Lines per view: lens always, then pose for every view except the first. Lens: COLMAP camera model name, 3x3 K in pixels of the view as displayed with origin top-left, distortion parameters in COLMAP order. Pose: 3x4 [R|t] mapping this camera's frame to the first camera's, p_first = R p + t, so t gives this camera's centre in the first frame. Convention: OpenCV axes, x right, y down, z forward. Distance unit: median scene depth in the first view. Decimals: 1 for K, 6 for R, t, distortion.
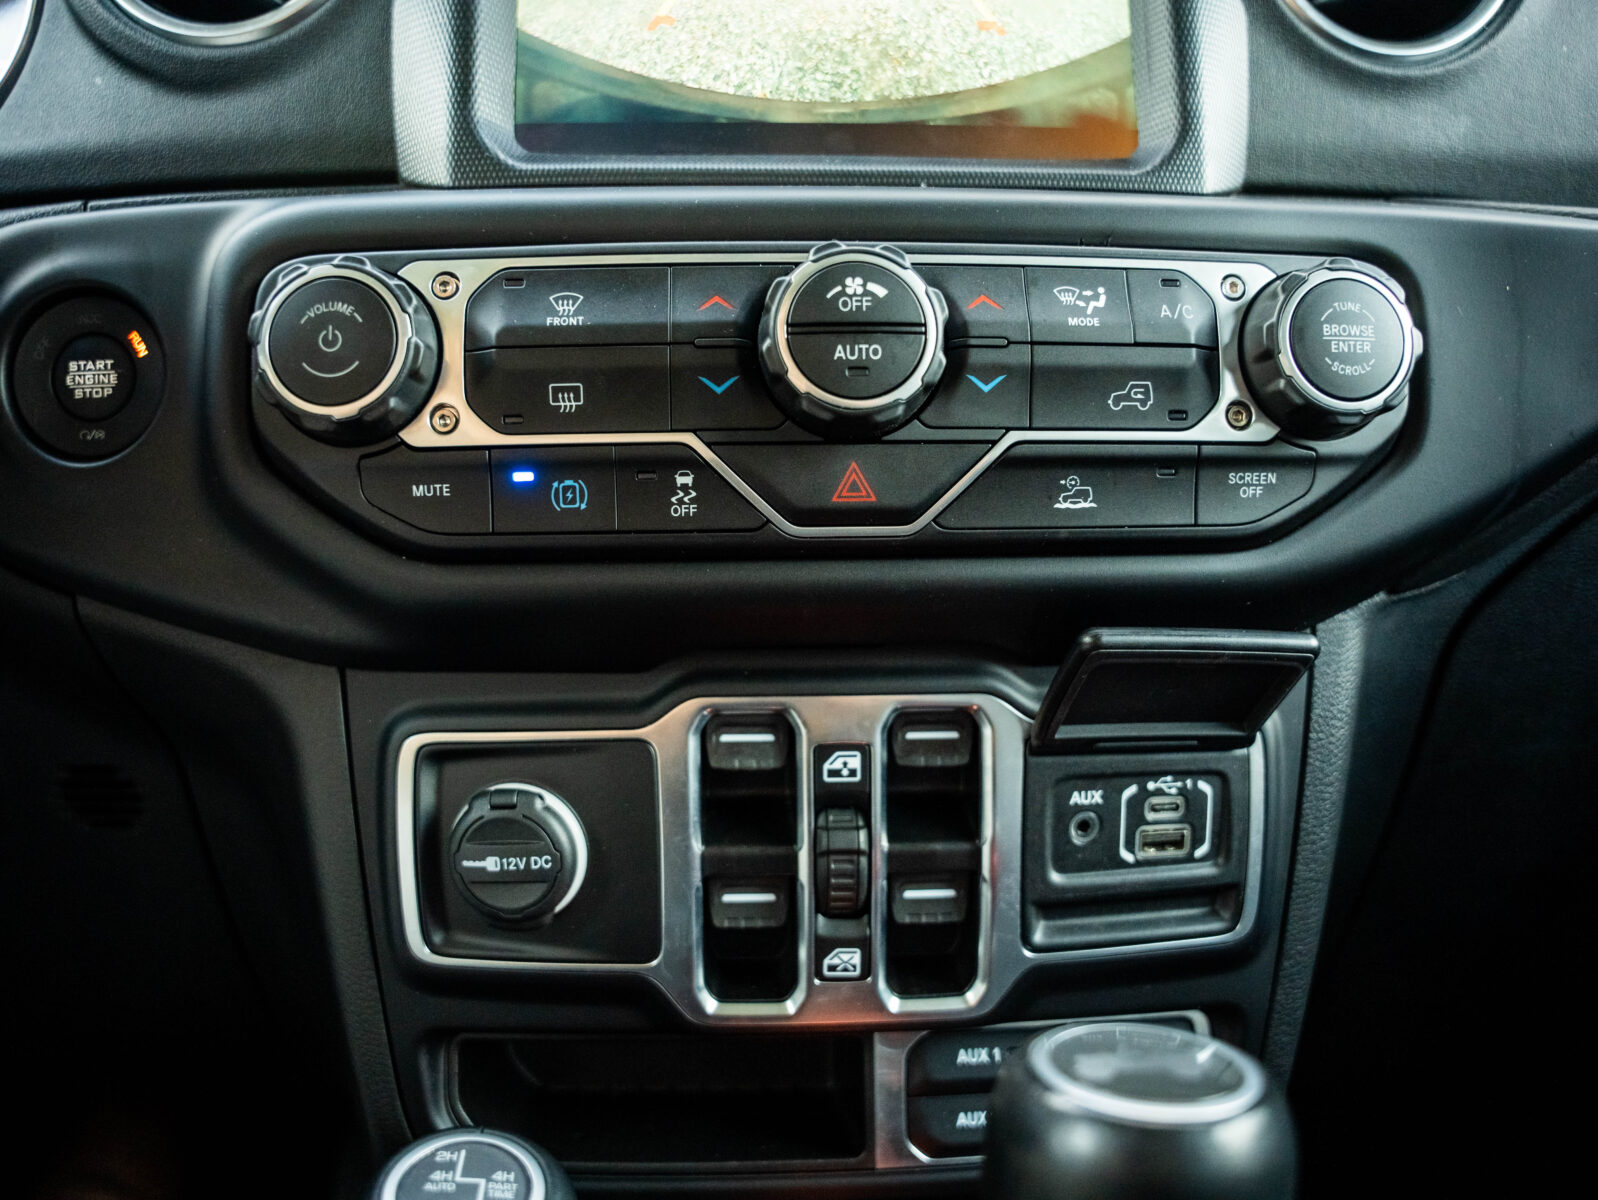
lens RADIAL K [[1218.5, 0, 799.0], [0, 1218.5, 600.0], [0, 0, 1]] dist [-0.200222, 0.157077]
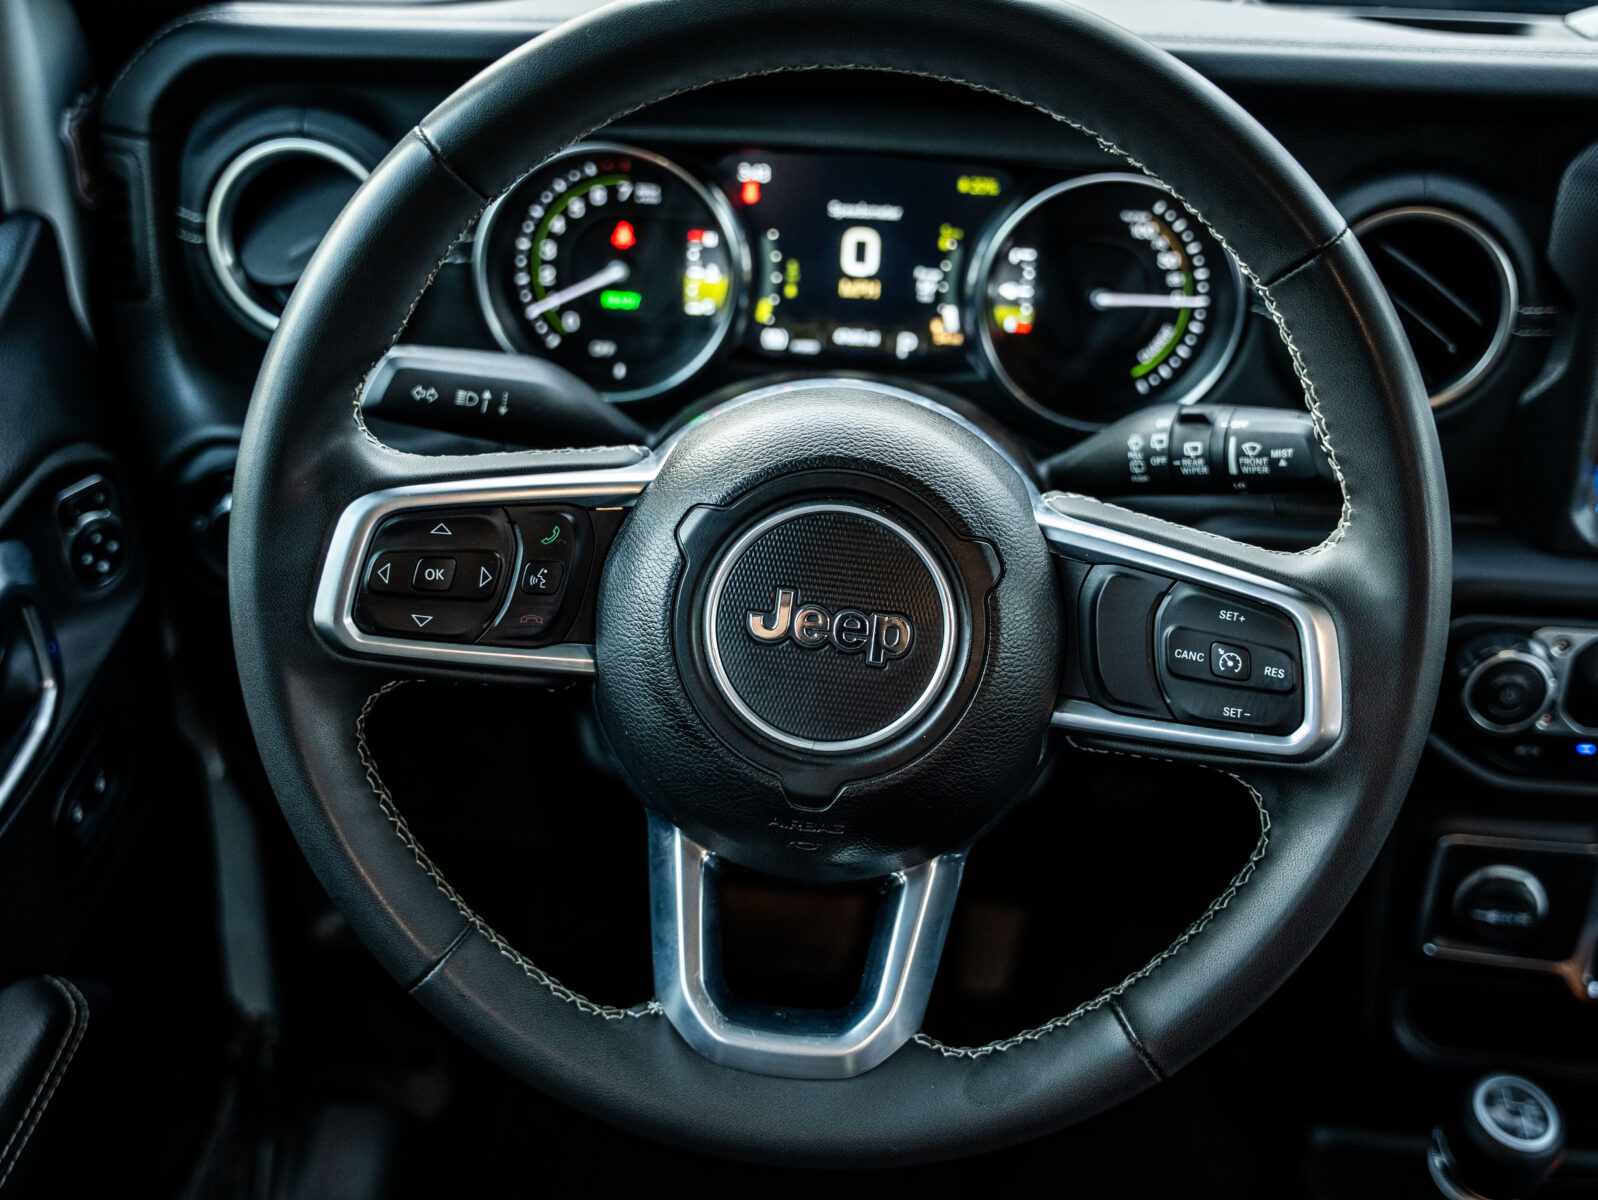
lens RADIAL K [[2018.2, 0, 778.7], [0, 2018.2, 573.8], [0, 0, 1]] dist [-0.000652, 0.004262]
pose [[0.991374, 0.095501, -0.089759, -1.036975], [-0.053218, 0.919188, 0.390208, -1.271981], [0.119771, -0.382065, 0.916341, -1.533579]]
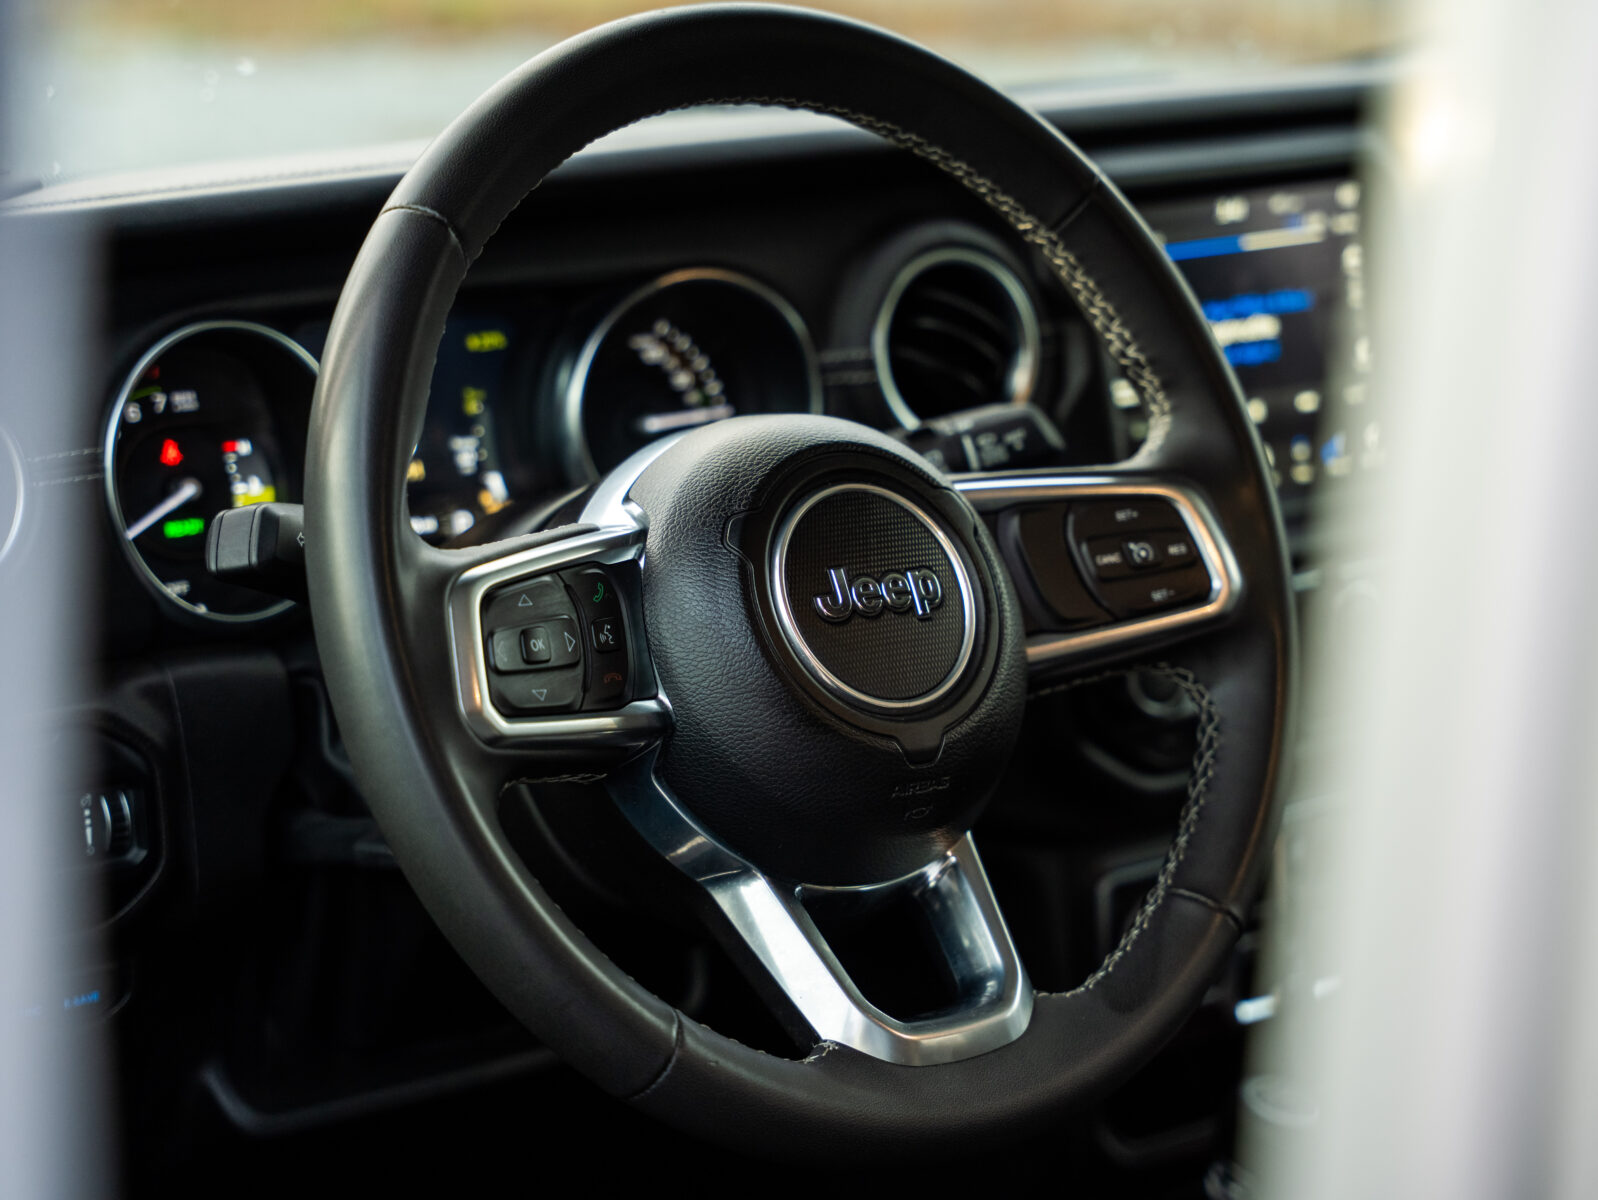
lens RADIAL K [[3474.3, 0, 799.0], [0, 3474.3, 600.0], [0, 0, 1]] dist [0.219579, -0.256663]
pose [[0.815807, -0.129665, 0.563601, -3.274857], [0.073878, 0.989923, 0.120809, -0.870915], [-0.573587, -0.056919, 0.817165, -2.600480]]
